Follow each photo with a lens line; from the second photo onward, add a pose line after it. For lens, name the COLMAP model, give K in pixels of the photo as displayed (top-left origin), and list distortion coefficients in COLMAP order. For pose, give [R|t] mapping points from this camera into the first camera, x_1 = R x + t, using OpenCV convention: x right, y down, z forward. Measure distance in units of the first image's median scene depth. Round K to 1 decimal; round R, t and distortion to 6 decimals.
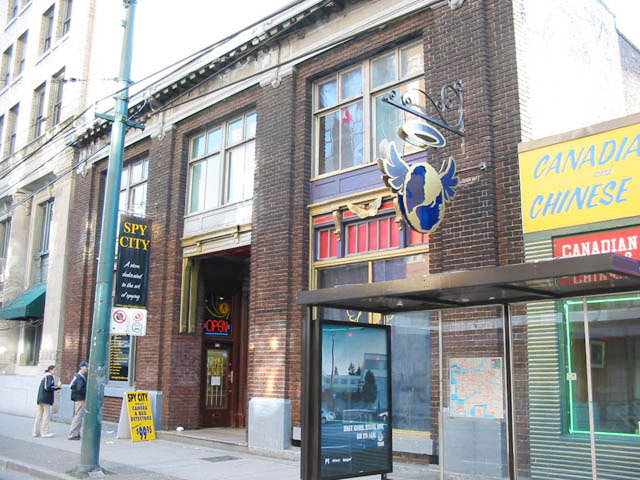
lens RADIAL K [[667.8, 0, 320.0], [0, 667.8, 240.0], [0, 0, 1]] dist [-0.176326, 0.217036]
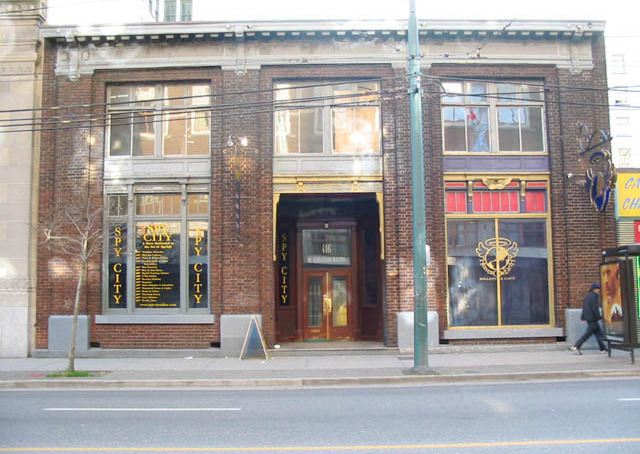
lens RADIAL K [[649.5, 0, 321.2], [0, 649.5, 243.0], [0, 0, 1]] dist [-0.165295, 0.177642]
pose [[0.696178, 0.042067, 0.716635, -1.085177], [-0.120419, 0.990980, 0.058810, 0.042551], [-0.707697, -0.127238, 0.694964, 0.220958]]
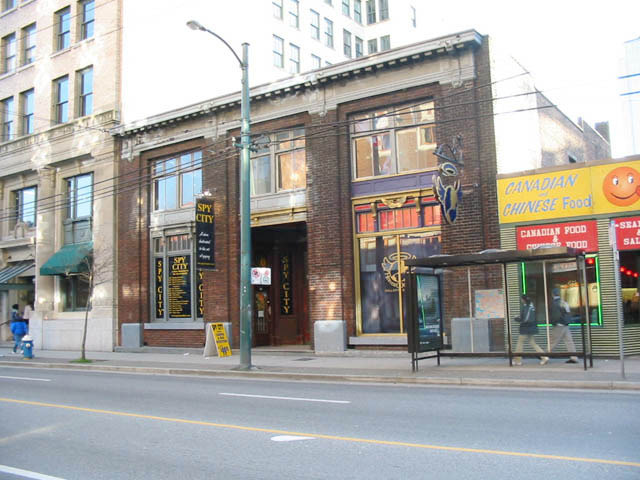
lens RADIAL K [[667.8, 0, 320.0], [0, 667.8, 240.0], [0, 0, 1]] dist [-0.176326, 0.217036]
pose [[0.979800, -0.018991, 0.199076, -0.383546], [0.000932, 0.995904, 0.090417, -0.090488], [-0.199977, -0.088405, 0.975804, -0.497776]]
